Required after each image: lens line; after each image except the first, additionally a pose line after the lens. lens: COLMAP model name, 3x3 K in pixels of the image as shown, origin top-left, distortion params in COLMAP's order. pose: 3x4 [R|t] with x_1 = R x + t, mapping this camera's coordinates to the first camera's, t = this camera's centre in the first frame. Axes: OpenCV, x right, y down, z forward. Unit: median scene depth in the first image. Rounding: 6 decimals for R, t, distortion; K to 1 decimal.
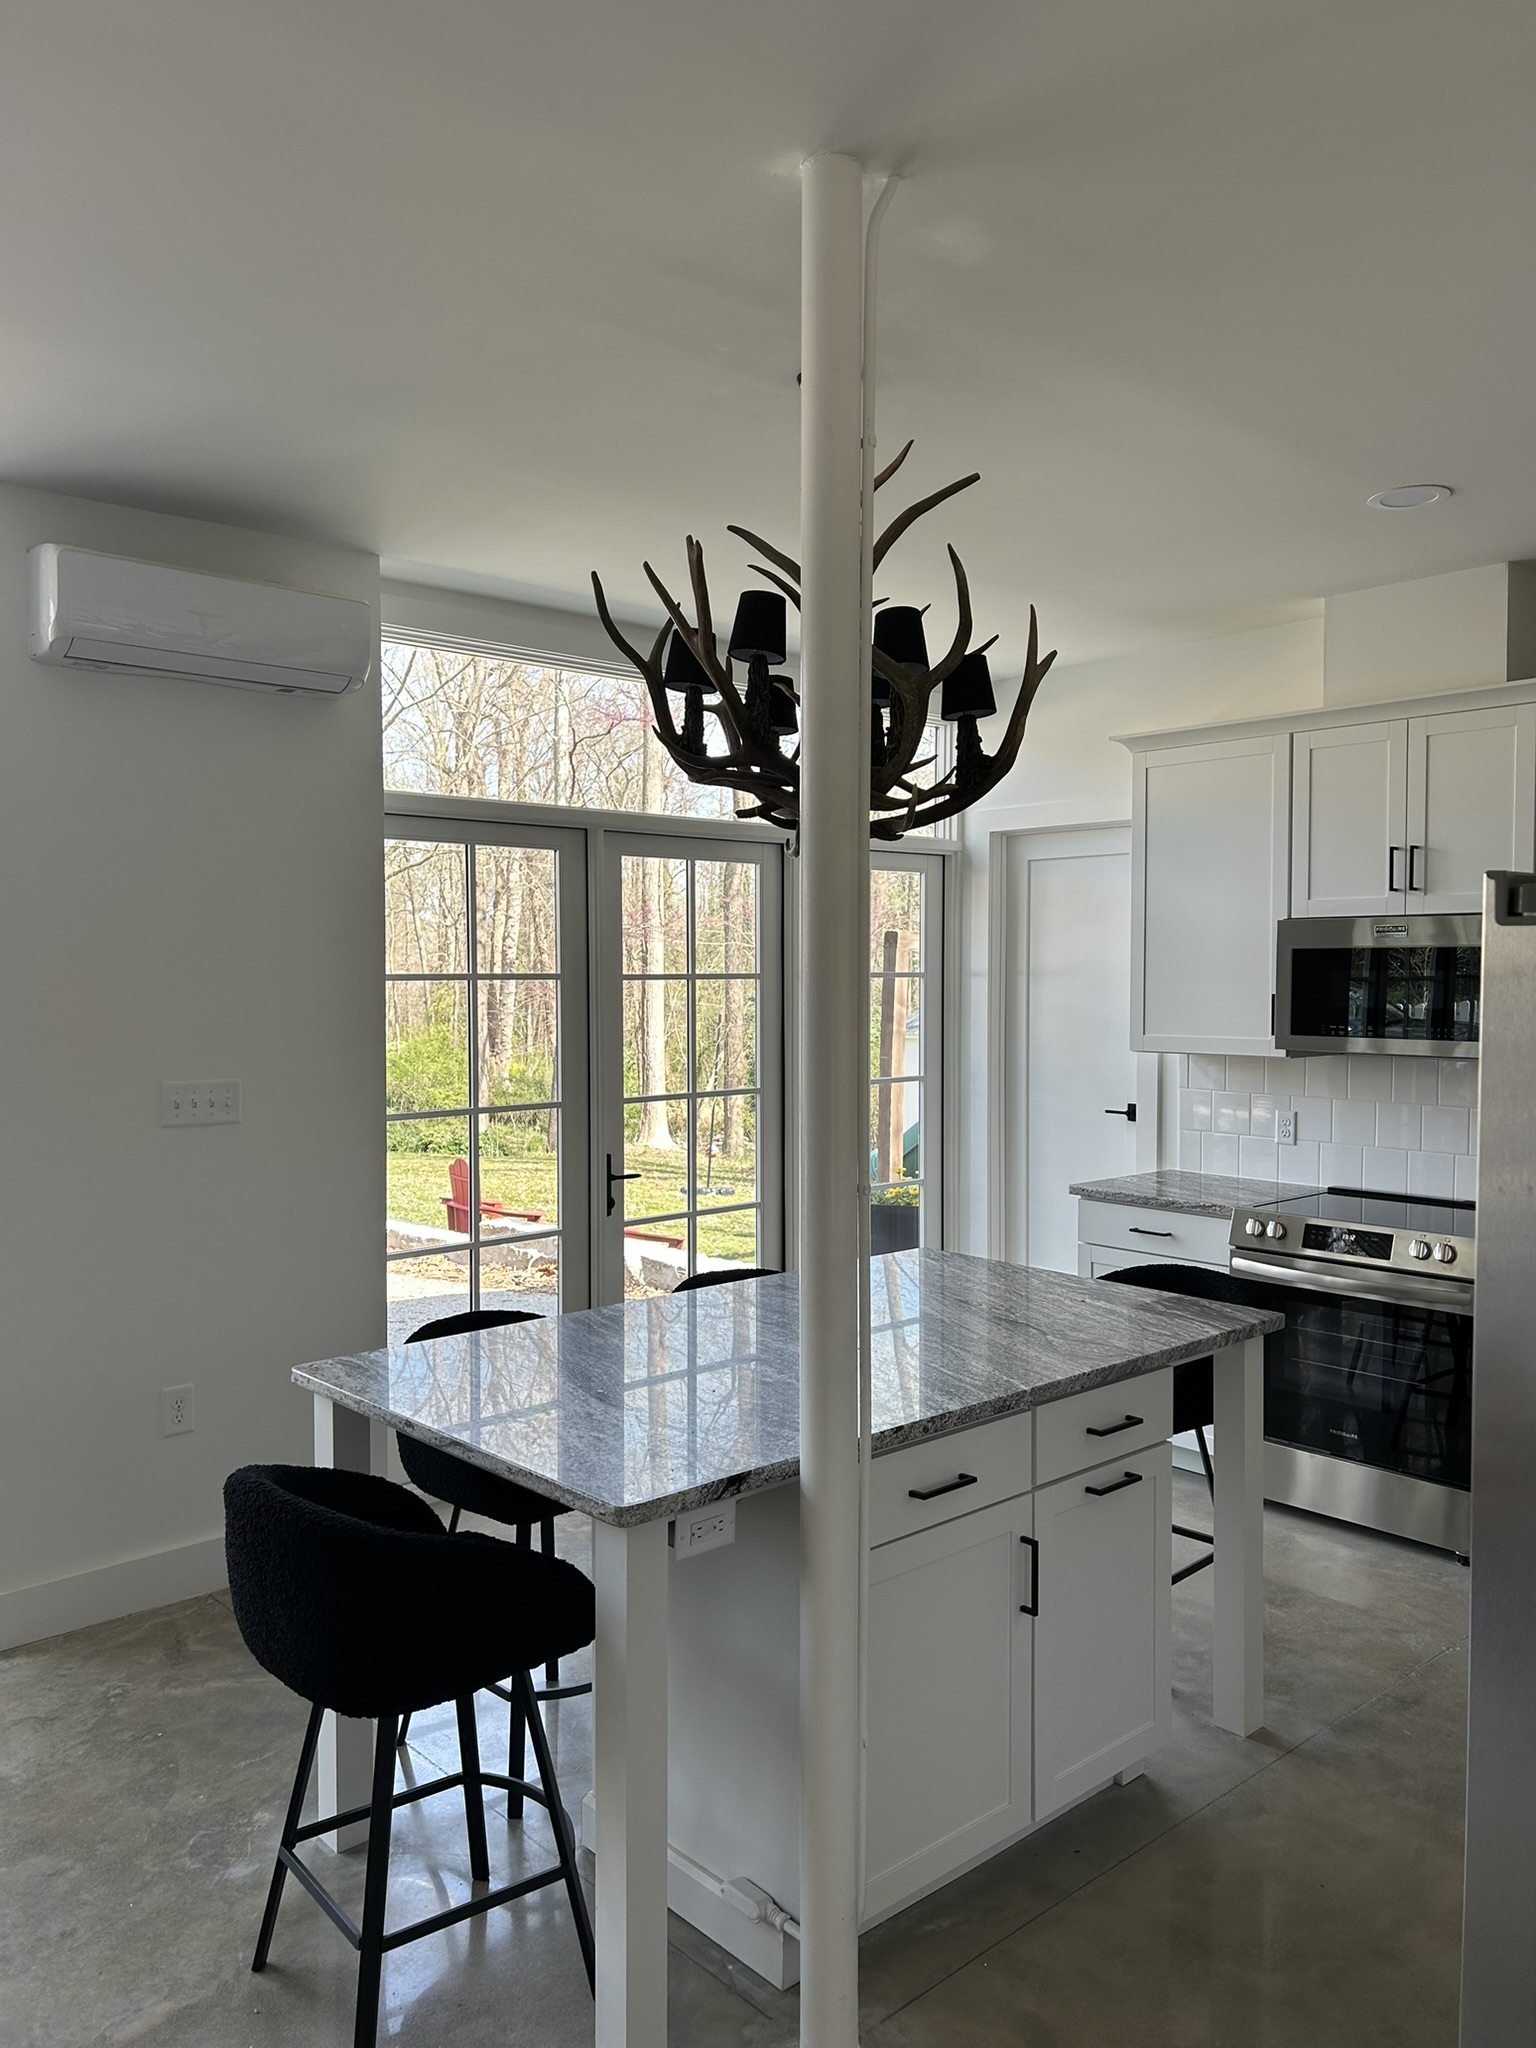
lens RADIAL K [[1533.9, 0, 768.0], [0, 1533.9, 1024.0], [0, 0, 1]] dist [0.088456, -0.001896]
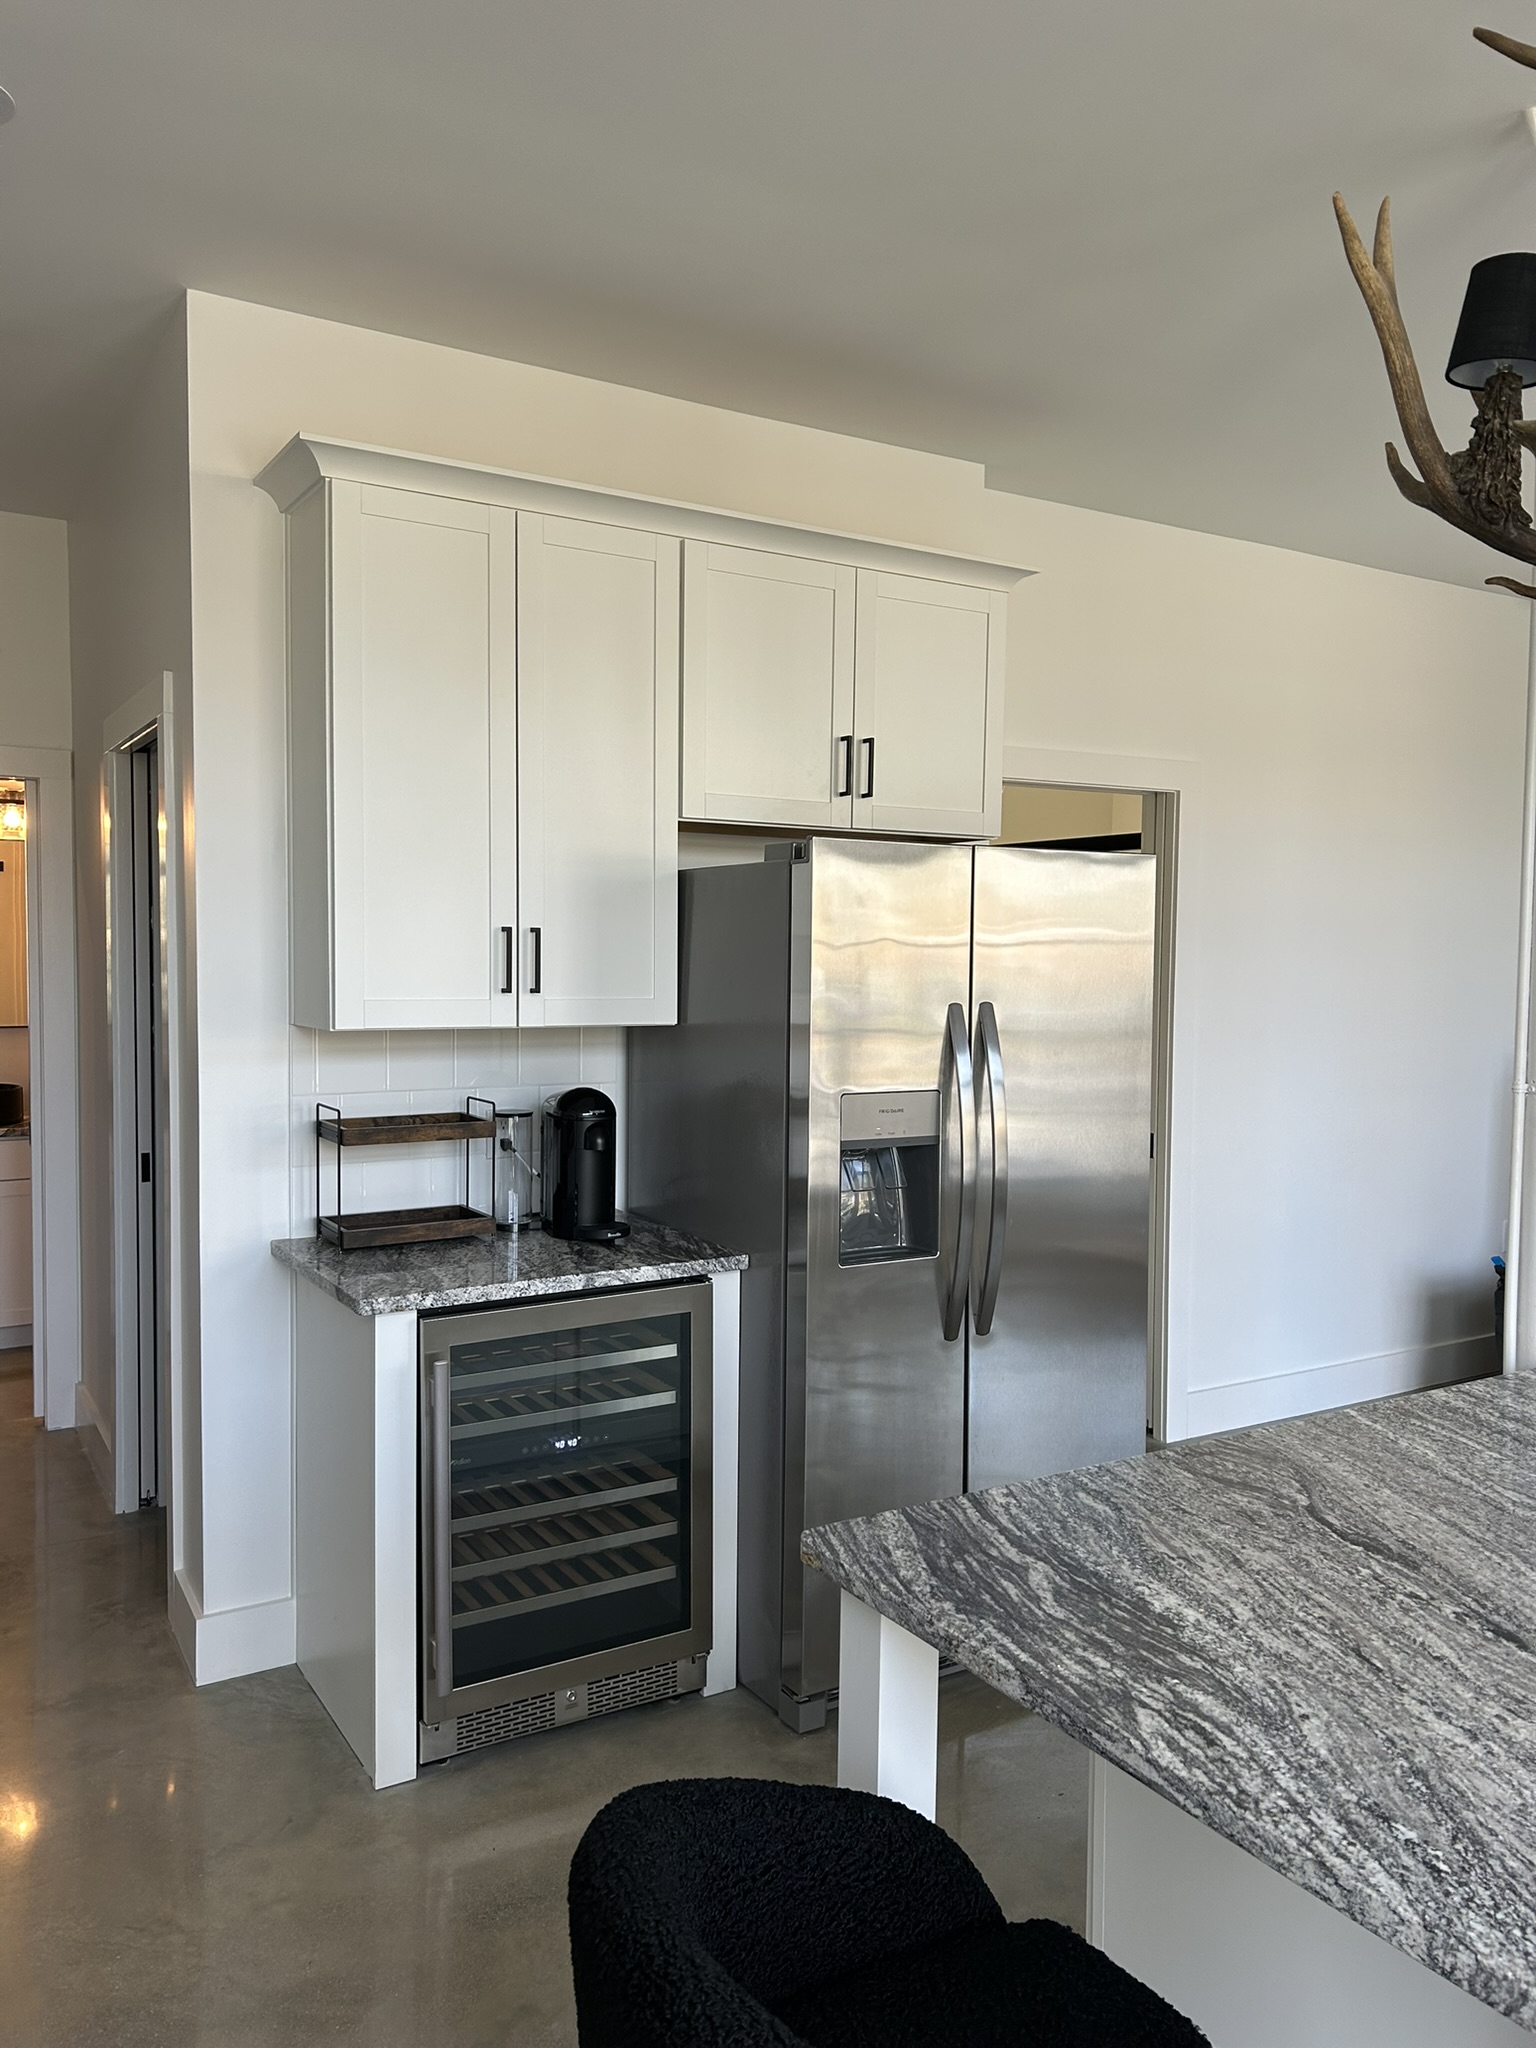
lens RADIAL K [[1533.9, 0, 768.0], [0, 1533.9, 1024.0], [0, 0, 1]] dist [0.088456, -0.001896]
pose [[-0.981016, -0.017313, 0.193154, 0.280506], [-0.001007, 0.996449, 0.084197, -0.024746], [-0.193926, 0.082404, -0.977549, 1.663531]]
